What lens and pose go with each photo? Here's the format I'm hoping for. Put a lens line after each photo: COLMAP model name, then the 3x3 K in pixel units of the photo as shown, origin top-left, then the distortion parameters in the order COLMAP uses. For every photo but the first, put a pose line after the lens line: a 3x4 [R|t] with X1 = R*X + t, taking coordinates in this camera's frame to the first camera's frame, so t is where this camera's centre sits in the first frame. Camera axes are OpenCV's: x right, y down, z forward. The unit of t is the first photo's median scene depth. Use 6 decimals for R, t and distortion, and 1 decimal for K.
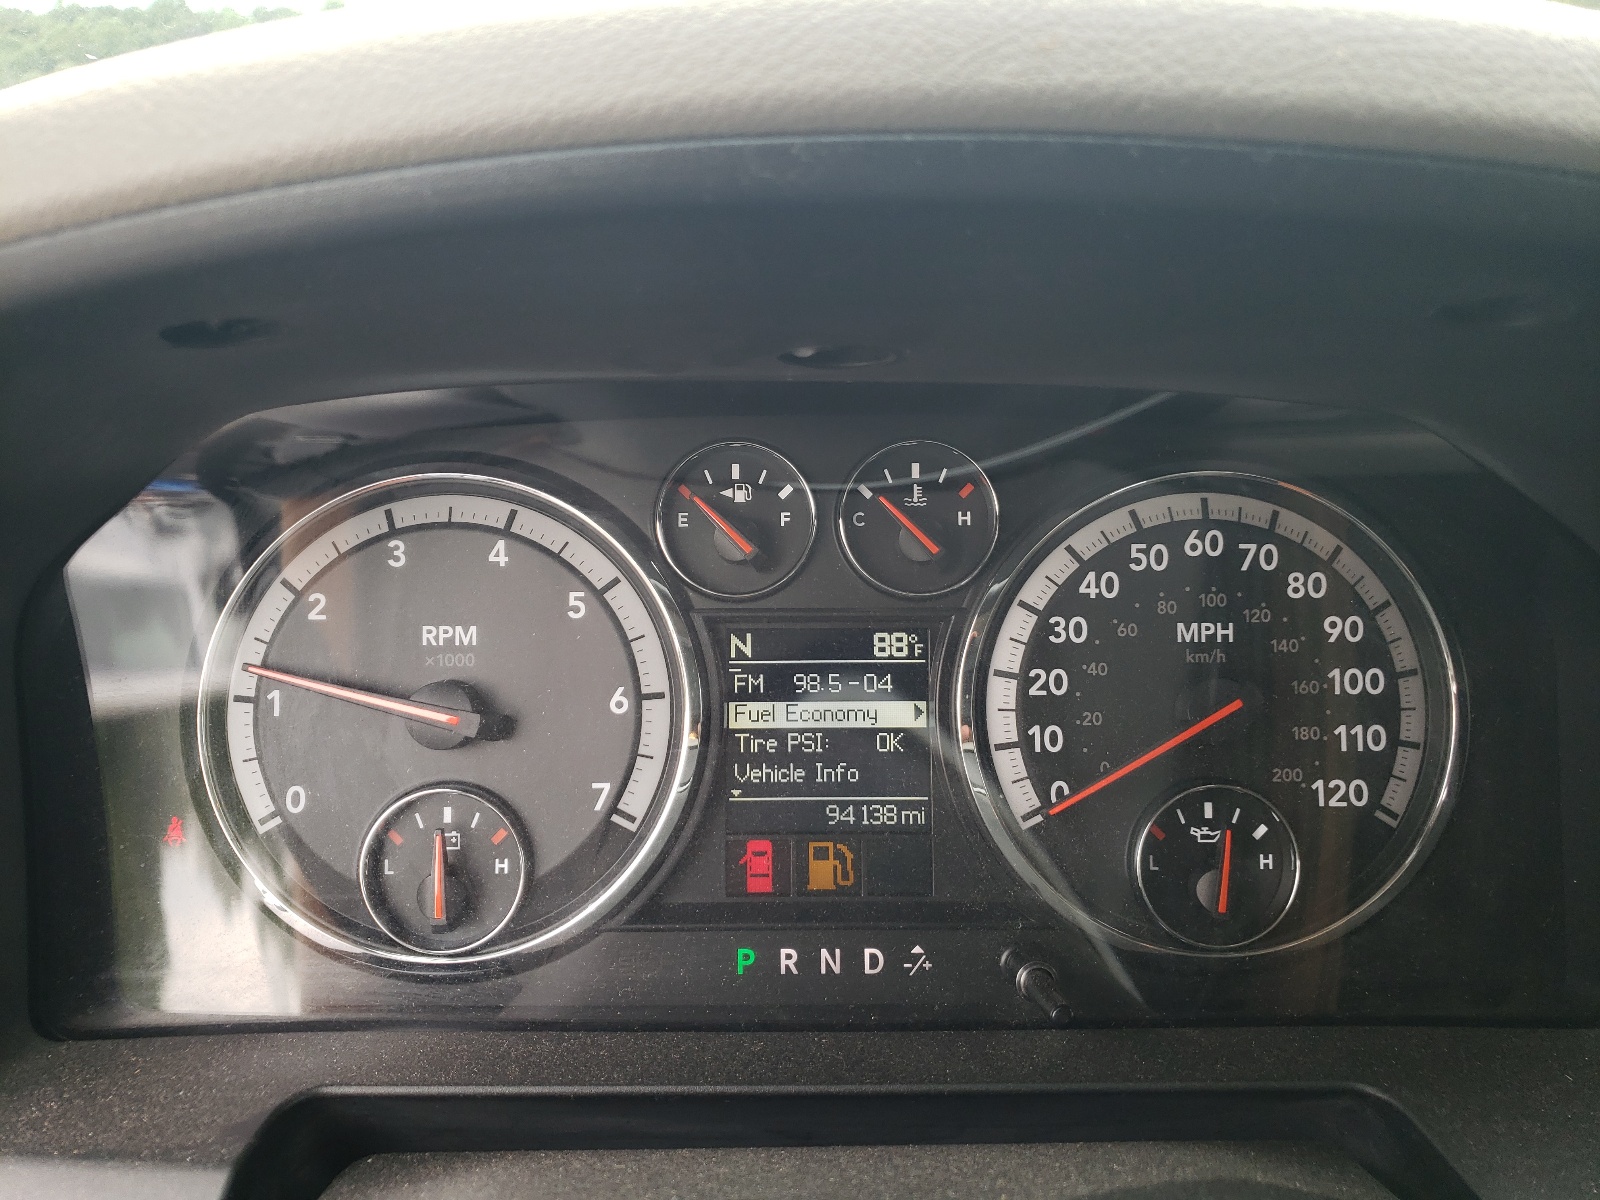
lens RADIAL K [[1230.5, 0, 800.2], [0, 1230.5, 598.9], [0, 0, 1]] dist [-0.004993, -0.000962]
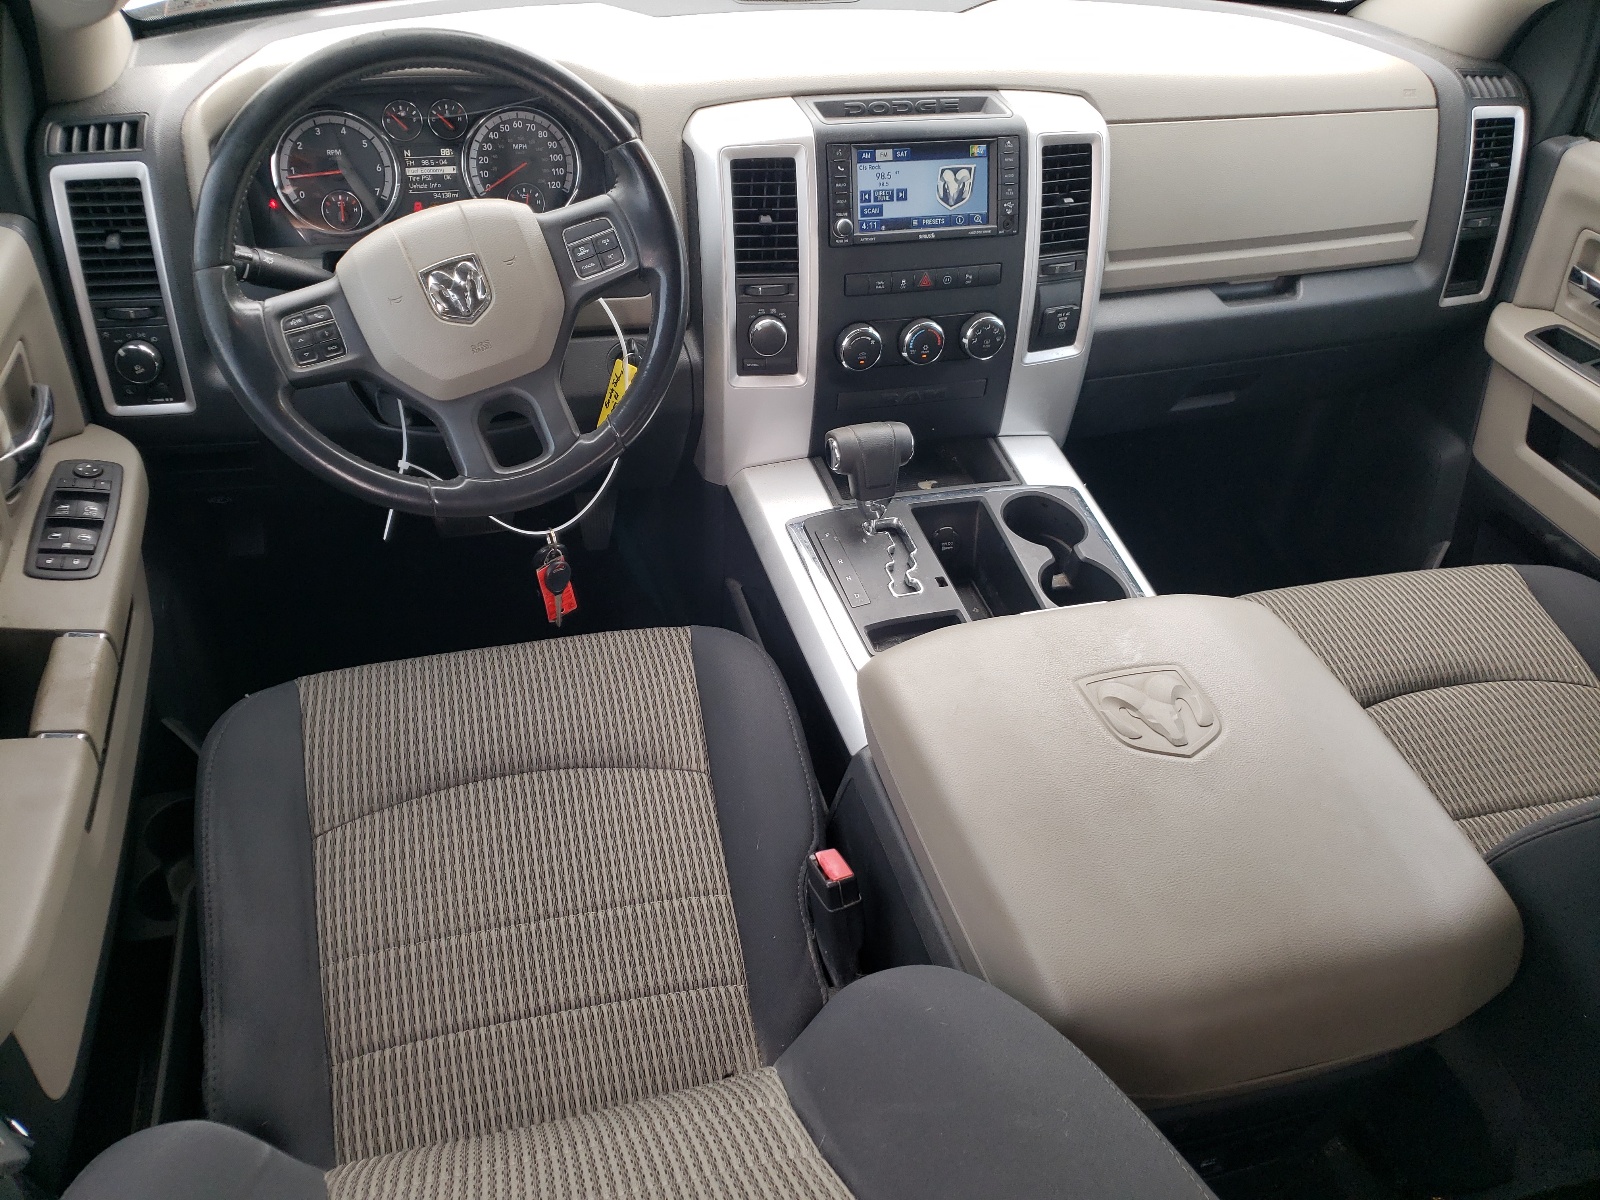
lens RADIAL K [[1230.5, 0, 792.4], [0, 1230.5, 602.5], [0, 0, 1]] dist [-0.004993, -0.000962]
pose [[0.962359, -0.115669, 0.245937, 0.006499], [0.022364, 0.935546, 0.352495, 0.024631], [-0.270858, -0.333727, 0.902919, -3.634869]]
